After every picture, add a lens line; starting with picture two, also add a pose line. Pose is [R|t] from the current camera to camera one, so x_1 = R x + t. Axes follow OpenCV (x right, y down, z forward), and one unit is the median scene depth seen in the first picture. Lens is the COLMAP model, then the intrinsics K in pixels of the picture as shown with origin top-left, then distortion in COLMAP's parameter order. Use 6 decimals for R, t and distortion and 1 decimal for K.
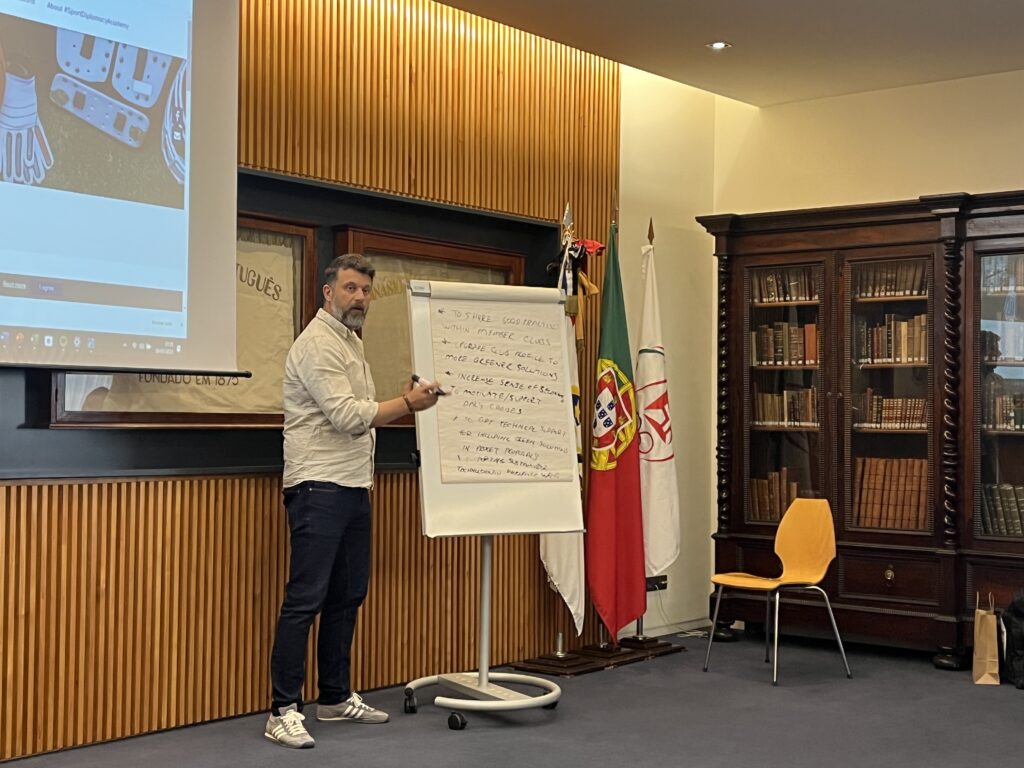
lens RADIAL K [[1513.3, 0, 512.0], [0, 1513.3, 384.0], [0, 0, 1]] dist [0.094200, 0.006283]
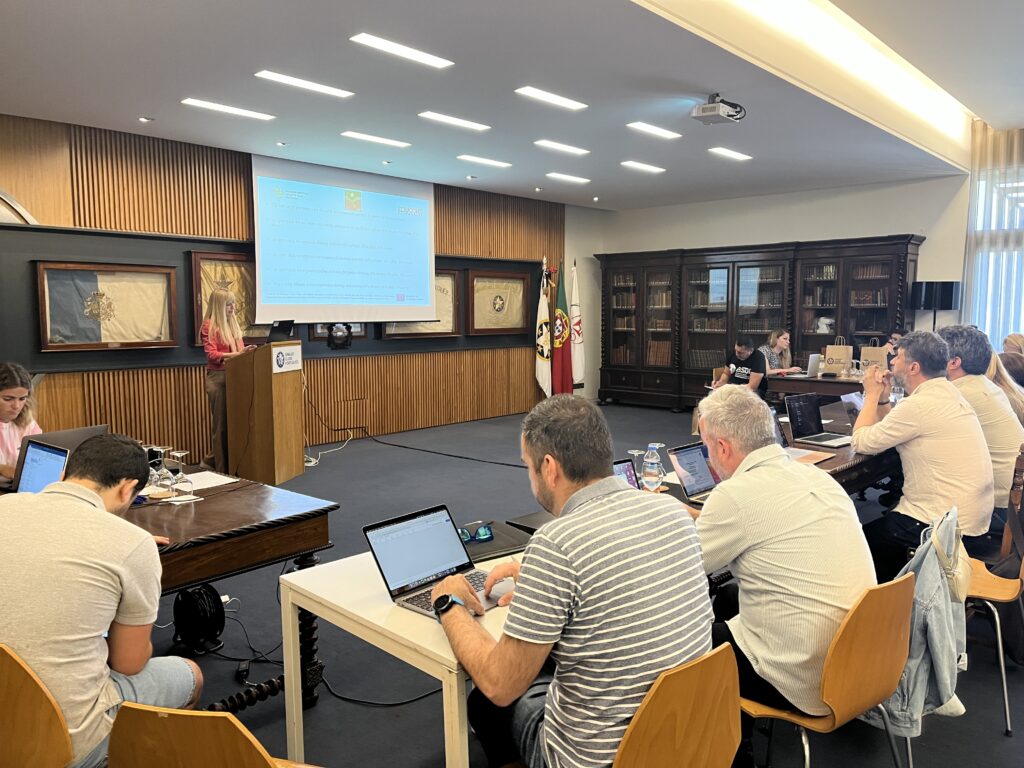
lens RADIAL K [[781.5, 0, 512.0], [0, 781.5, 384.0], [0, 0, 1]] dist [0.080478, -0.093176]
pose [[0.998437, -0.010266, -0.054929, 0.053805], [0.016697, 0.992882, 0.117926, -0.051456], [0.053327, -0.118659, 0.991502, -0.504903]]
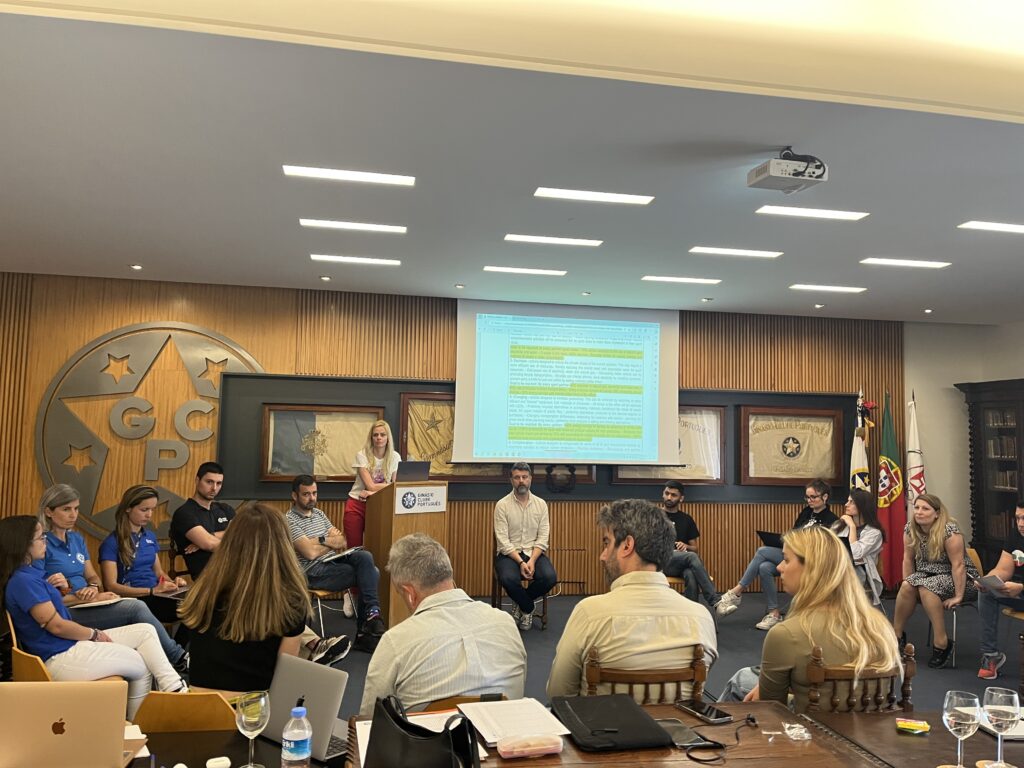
lens RADIAL K [[781.5, 0, 512.0], [0, 781.5, 384.0], [0, 0, 1]] dist [0.080478, -0.093176]
pose [[0.762011, -0.046875, -0.645865, 0.394364], [0.005832, 0.997833, -0.065540, -0.048034], [0.647537, 0.046175, 0.760634, -0.218233]]
